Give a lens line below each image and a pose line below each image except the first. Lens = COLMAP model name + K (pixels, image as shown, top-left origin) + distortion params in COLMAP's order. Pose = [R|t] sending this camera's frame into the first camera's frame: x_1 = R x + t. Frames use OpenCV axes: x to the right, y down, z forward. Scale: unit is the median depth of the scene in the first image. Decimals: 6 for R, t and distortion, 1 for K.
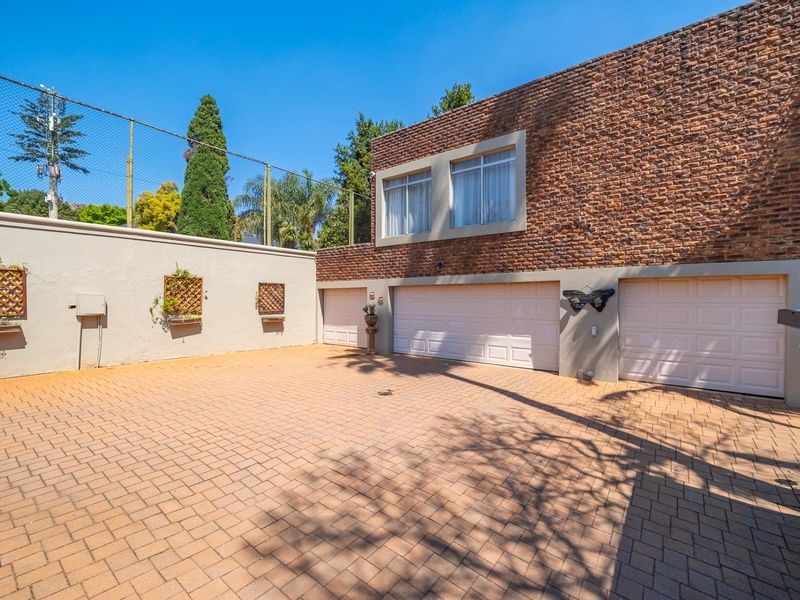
lens RADIAL K [[358.1, 0, 402.9], [0, 358.1, 298.4], [0, 0, 1]] dist [-0.010378, 0.001021]
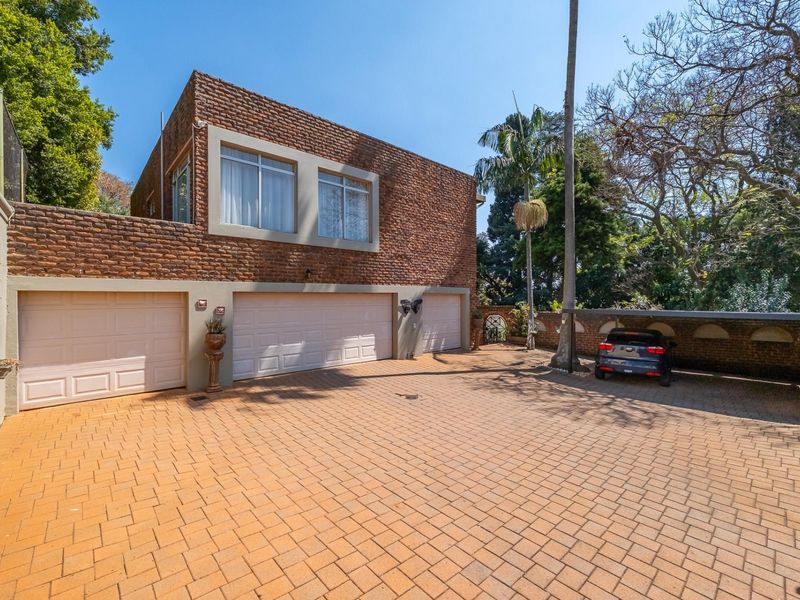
lens RADIAL K [[358.1, 0, 402.2], [0, 358.1, 300.4], [0, 0, 1]] dist [-0.010378, 0.001021]
pose [[0.168144, -0.003048, 0.985758, -0.895893], [0.004464, 0.999987, 0.002331, -0.020924], [-0.985752, 0.004009, 0.168155, 0.681105]]
